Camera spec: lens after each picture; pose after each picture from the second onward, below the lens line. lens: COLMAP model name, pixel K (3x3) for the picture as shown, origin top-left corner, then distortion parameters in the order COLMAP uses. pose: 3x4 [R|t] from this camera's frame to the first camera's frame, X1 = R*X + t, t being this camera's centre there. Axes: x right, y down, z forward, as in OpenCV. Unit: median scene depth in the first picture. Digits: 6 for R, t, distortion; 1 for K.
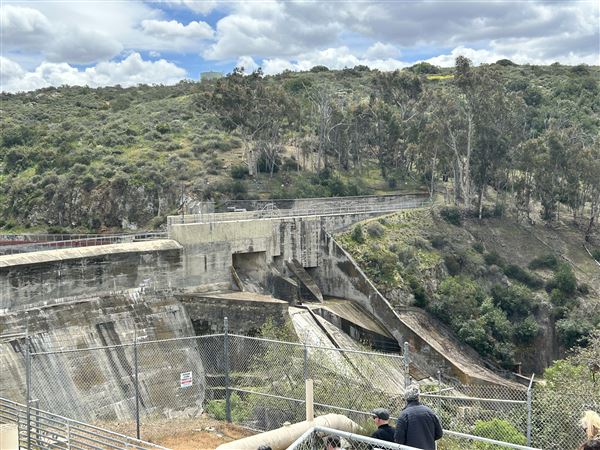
lens RADIAL K [[910.8, 0, 305.1], [0, 910.8, 226.3], [0, 0, 1]] dist [0.283531, -1.160250]
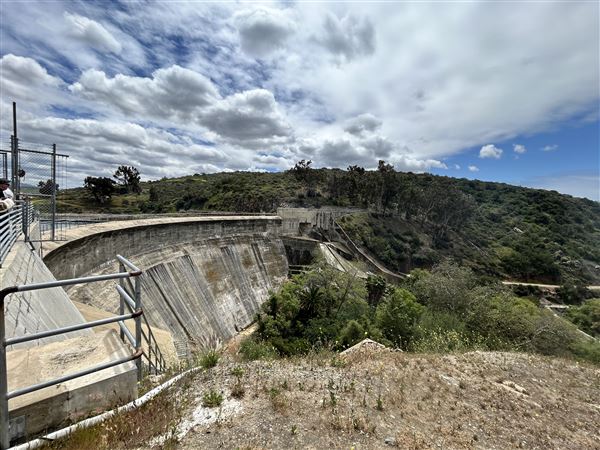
lens RADIAL K [[273.8, 0, 301.0], [0, 273.8, 222.6], [0, 0, 1]] dist [-0.000510, 0.000536]
pose [[0.997616, 0.062350, -0.029568, -0.049710], [-0.062301, 0.998054, 0.002586, 0.026494], [0.029672, -0.000737, 0.999559, 0.161504]]
